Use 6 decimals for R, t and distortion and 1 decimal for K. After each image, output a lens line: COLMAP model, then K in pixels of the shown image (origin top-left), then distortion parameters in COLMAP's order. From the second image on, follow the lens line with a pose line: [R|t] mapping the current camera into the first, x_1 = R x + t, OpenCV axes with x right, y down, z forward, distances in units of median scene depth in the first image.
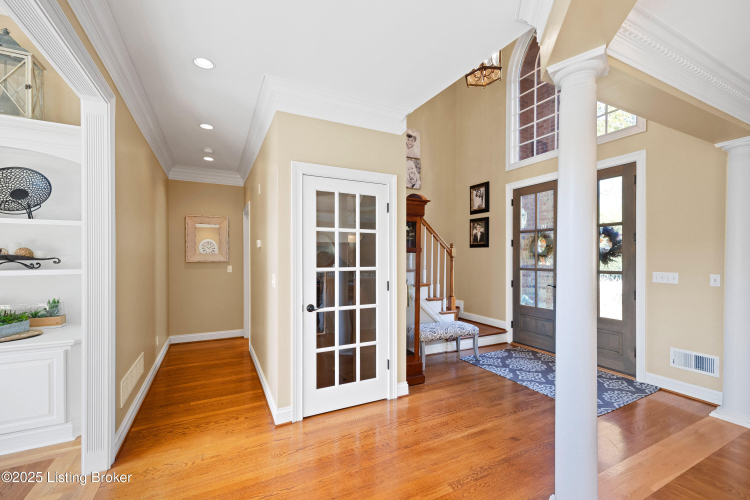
lens RADIAL K [[308.4, 0, 370.4], [0, 308.4, 258.7], [0, 0, 1]] dist [0.009764, -0.000499]
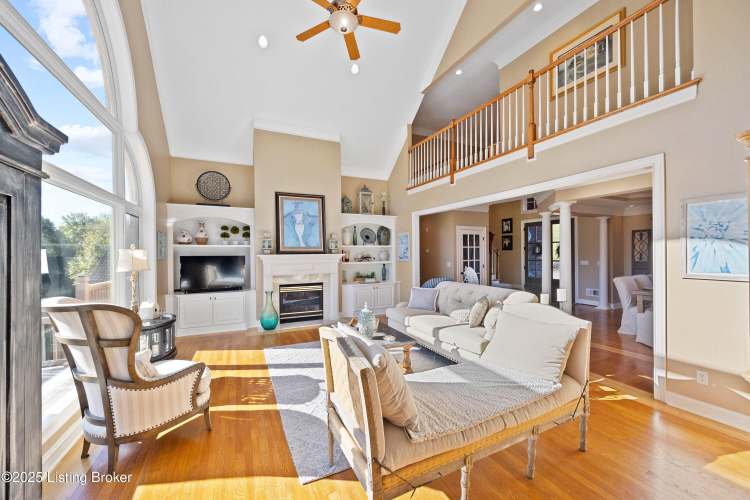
lens RADIAL K [[292.8, 0, 377.0], [0, 292.8, 253.5], [0, 0, 1]] dist [0.005306, -0.000320]
pose [[0.999952, -0.009743, 0.000411, -0.605244], [0.009745, 0.999939, -0.005294, -0.016541], [-0.000360, 0.005298, 0.999986, -1.106094]]
